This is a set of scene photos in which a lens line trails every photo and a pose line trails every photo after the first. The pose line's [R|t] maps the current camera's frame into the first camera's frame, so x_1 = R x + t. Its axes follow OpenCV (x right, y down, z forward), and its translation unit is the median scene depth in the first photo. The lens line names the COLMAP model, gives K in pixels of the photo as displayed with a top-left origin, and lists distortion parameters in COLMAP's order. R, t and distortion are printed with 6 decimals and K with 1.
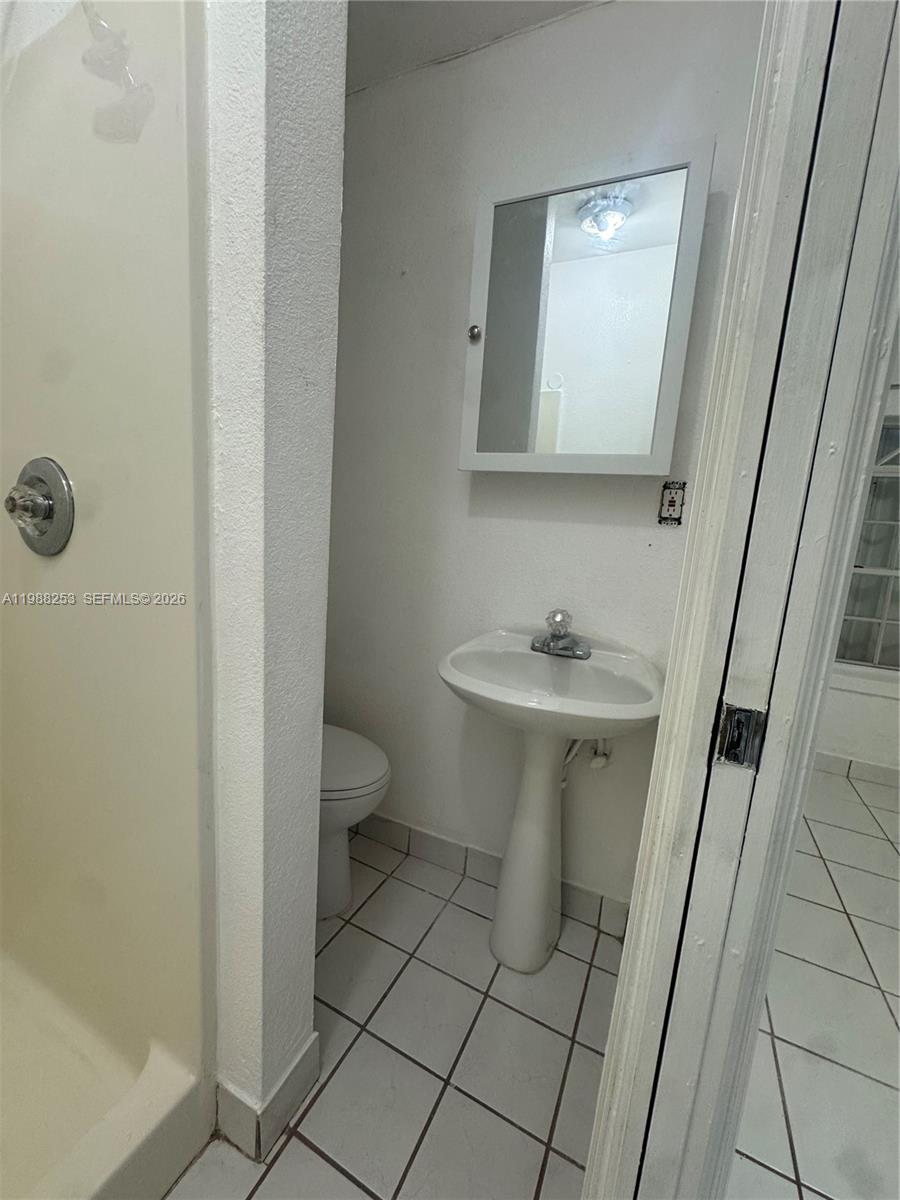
lens RADIAL K [[479.0, 0, 452.0], [0, 479.0, 598.8], [0, 0, 1]] dist [-0.001815, -0.000878]
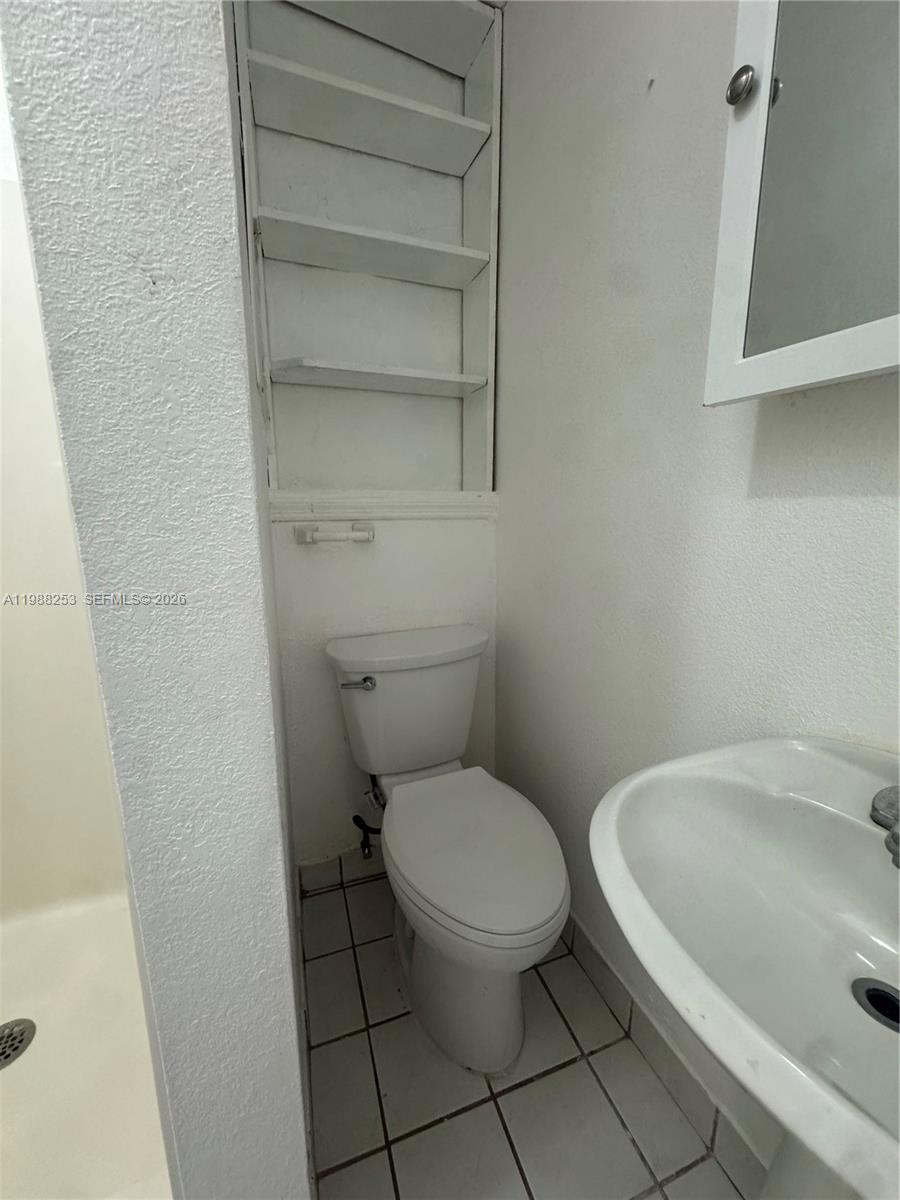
lens RADIAL K [[479.0, 0, 452.0], [0, 479.0, 598.8], [0, 0, 1]] dist [-0.001815, -0.000878]
pose [[0.721466, 0.066044, -0.689293, 0.189164], [-0.059252, 0.997678, 0.033574, -0.076911], [0.689910, 0.016619, 0.723704, 0.491443]]
